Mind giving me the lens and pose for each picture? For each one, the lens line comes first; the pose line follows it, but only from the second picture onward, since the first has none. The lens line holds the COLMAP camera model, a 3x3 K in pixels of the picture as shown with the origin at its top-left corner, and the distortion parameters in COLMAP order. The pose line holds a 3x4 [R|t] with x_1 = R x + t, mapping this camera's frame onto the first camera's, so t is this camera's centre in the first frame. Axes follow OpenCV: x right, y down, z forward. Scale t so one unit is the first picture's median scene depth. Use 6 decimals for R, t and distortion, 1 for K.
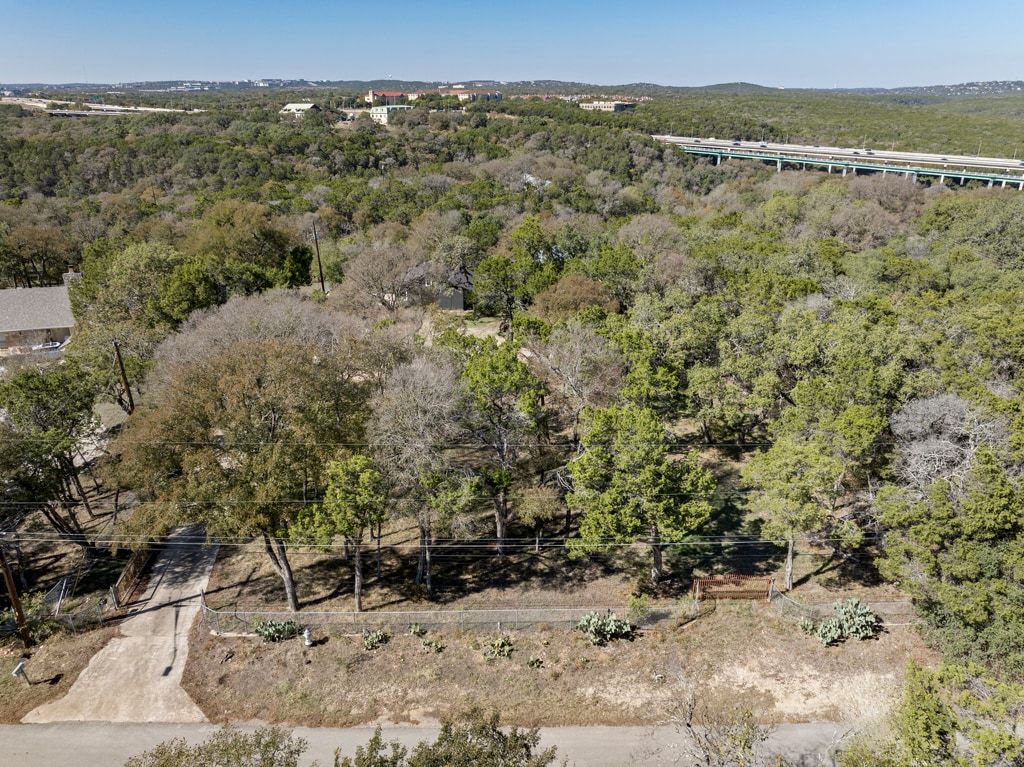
lens RADIAL K [[720.3, 0, 511.4], [0, 720.3, 380.2], [0, 0, 1]] dist [-0.031436, 0.018177]
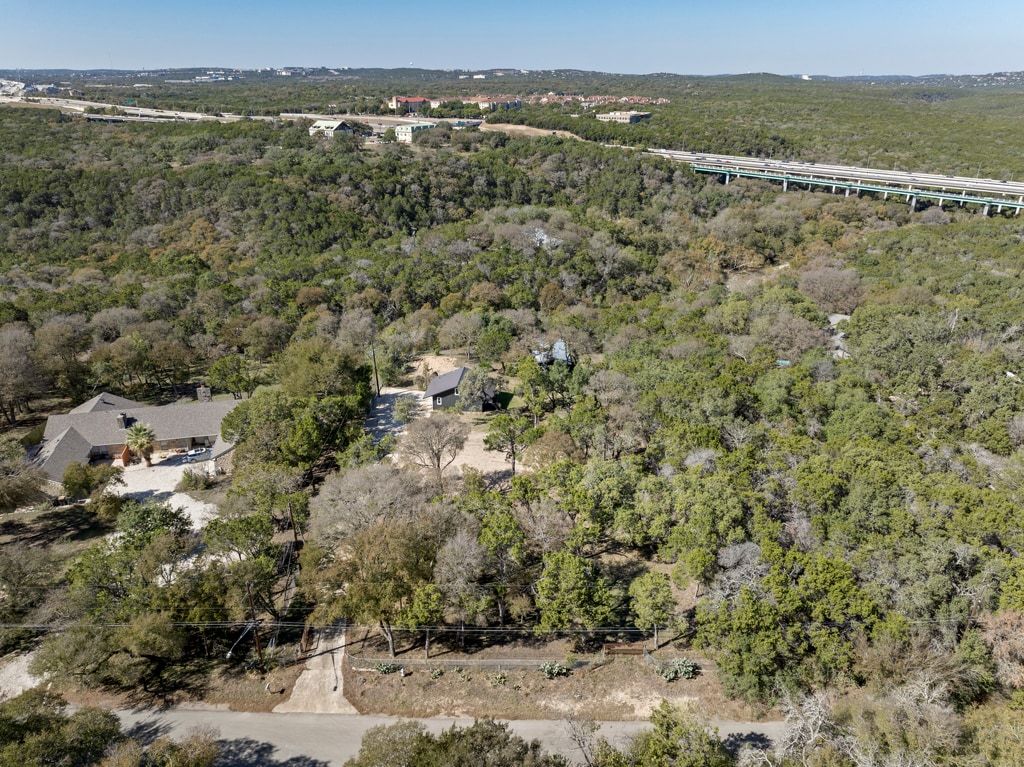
lens RADIAL K [[720.3, 0, 512.1], [0, 720.3, 377.9], [0, 0, 1]] dist [-0.031436, 0.018177]
pose [[0.999662, 0.013140, -0.022433, 0.011591], [-0.012798, 0.999801, 0.015325, -0.108561], [0.022630, -0.015033, 0.999631, -0.213844]]
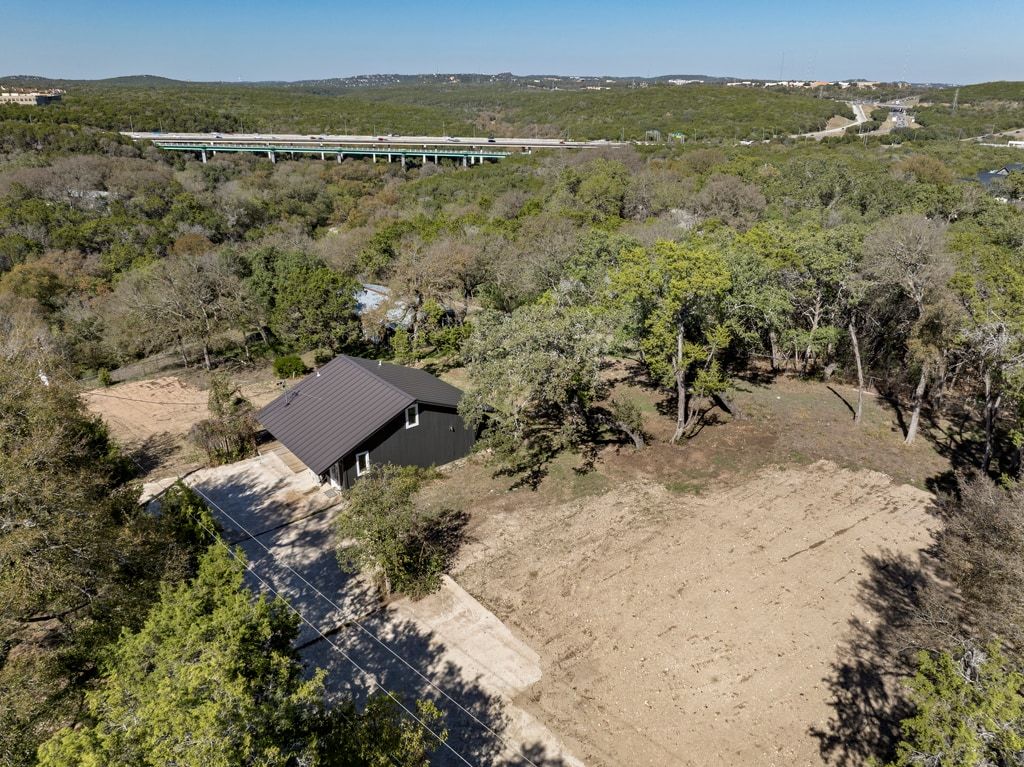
lens RADIAL K [[720.3, 0, 515.0], [0, 720.3, 379.0], [0, 0, 1]] dist [-0.031436, 0.018177]
pose [[0.737774, -0.252389, 0.626090, -0.198397], [0.248456, 0.963895, 0.095789, -0.109281], [-0.627661, 0.084885, 0.773845, 0.360154]]
